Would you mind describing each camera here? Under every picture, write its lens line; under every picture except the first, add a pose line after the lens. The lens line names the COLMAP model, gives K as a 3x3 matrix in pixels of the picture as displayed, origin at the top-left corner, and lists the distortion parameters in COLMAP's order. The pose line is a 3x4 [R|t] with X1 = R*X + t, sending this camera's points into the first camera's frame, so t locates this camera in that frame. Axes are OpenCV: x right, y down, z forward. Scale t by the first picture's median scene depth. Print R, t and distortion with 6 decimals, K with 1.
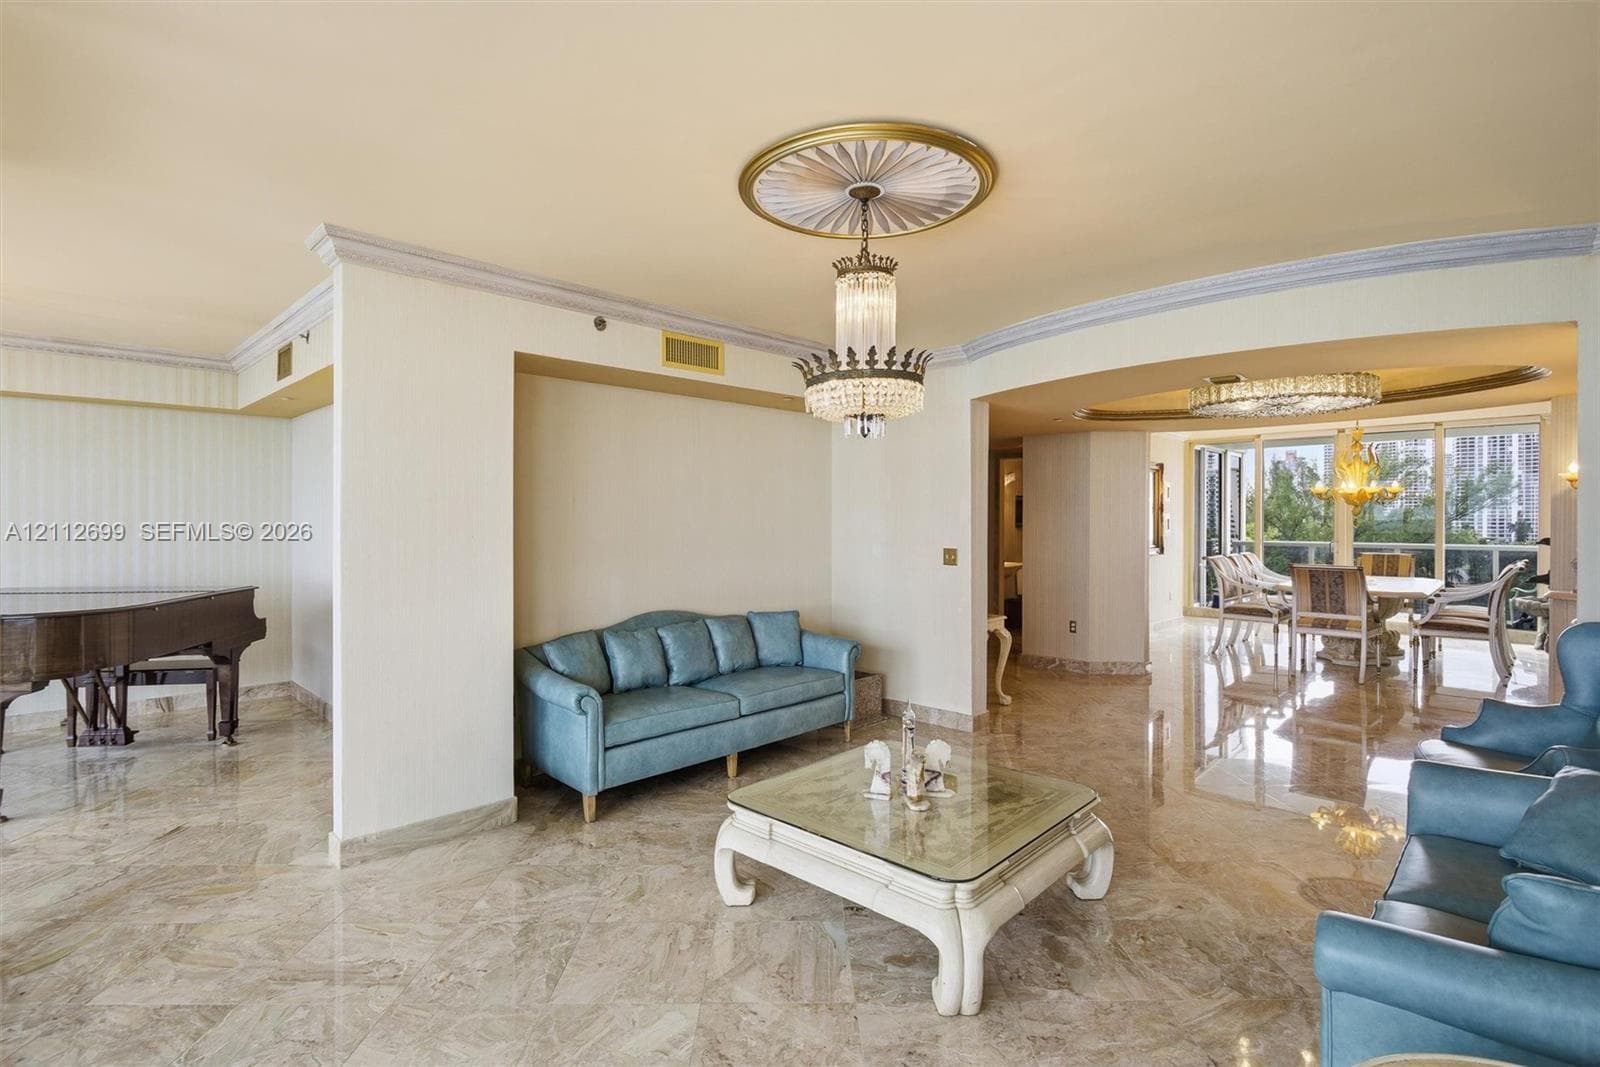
lens RADIAL K [[769.1, 0, 801.7], [0, 769.1, 526.7], [0, 0, 1]] dist [-0.003784, -0.000058]
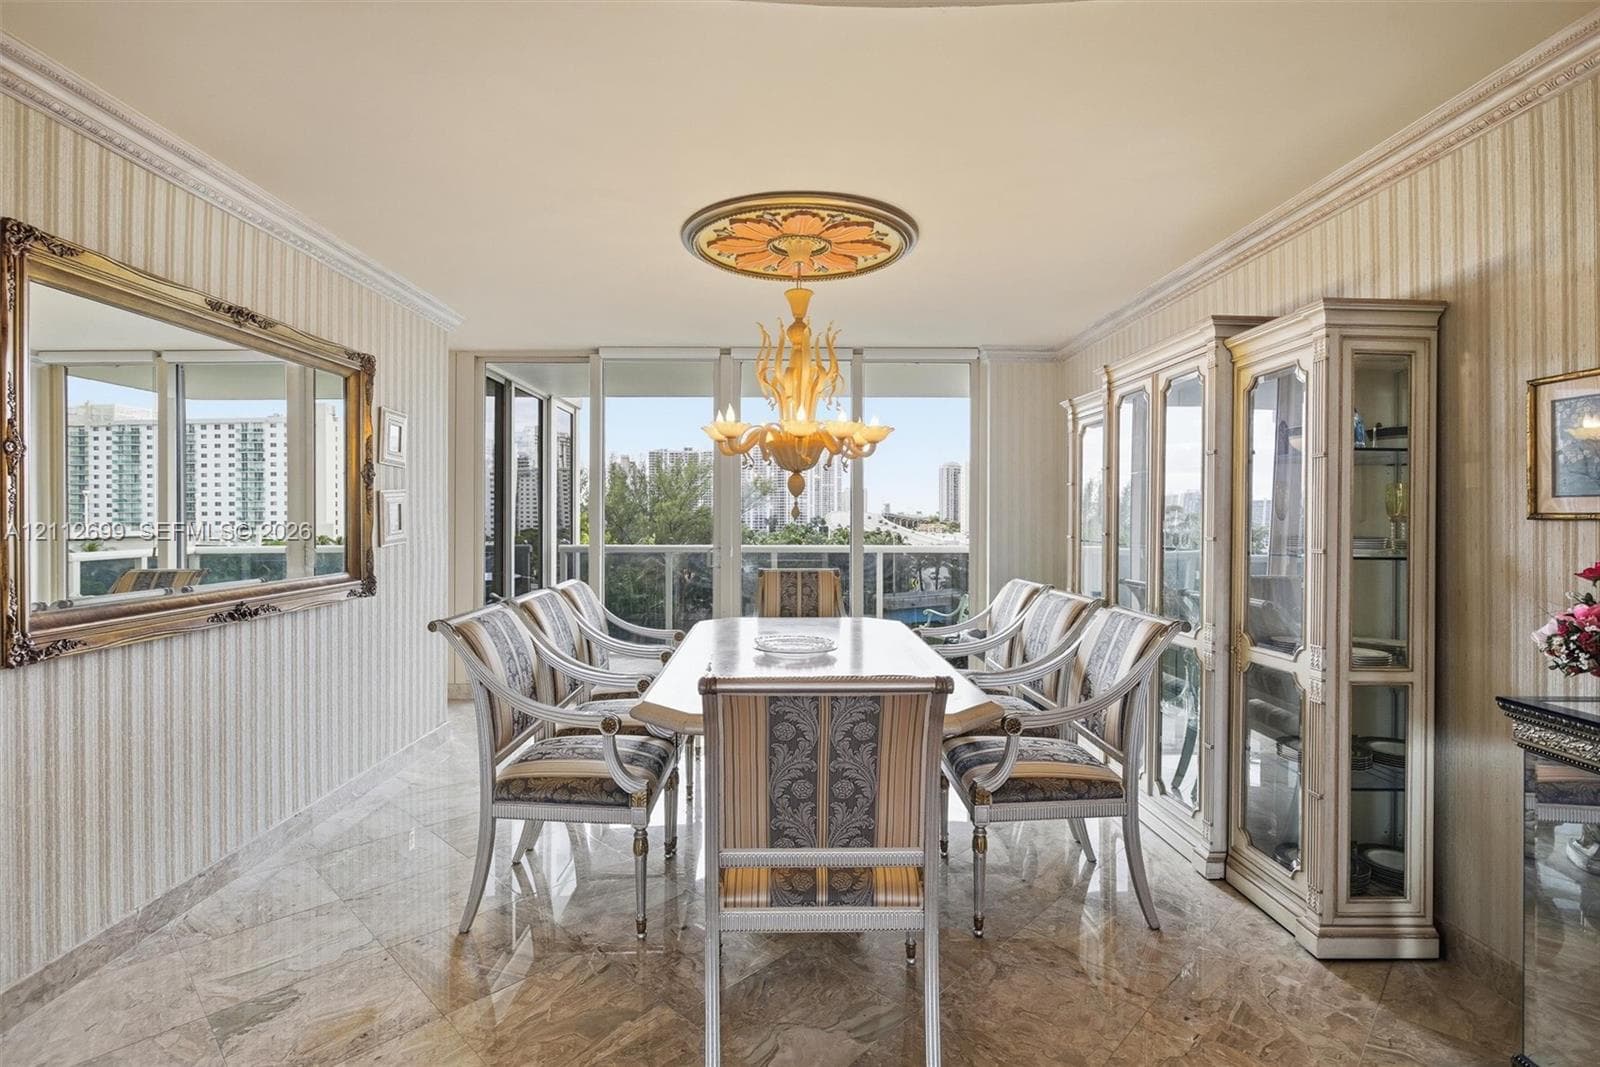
lens RADIAL K [[769.1, 0, 797.8], [0, 769.1, 522.7], [0, 0, 1]] dist [-0.003784, -0.000058]
pose [[0.704728, -0.002634, 0.709473, 0.281374], [0.001684, 0.999997, 0.002039, -0.000437], [-0.709476, -0.000242, 0.704729, 0.468612]]
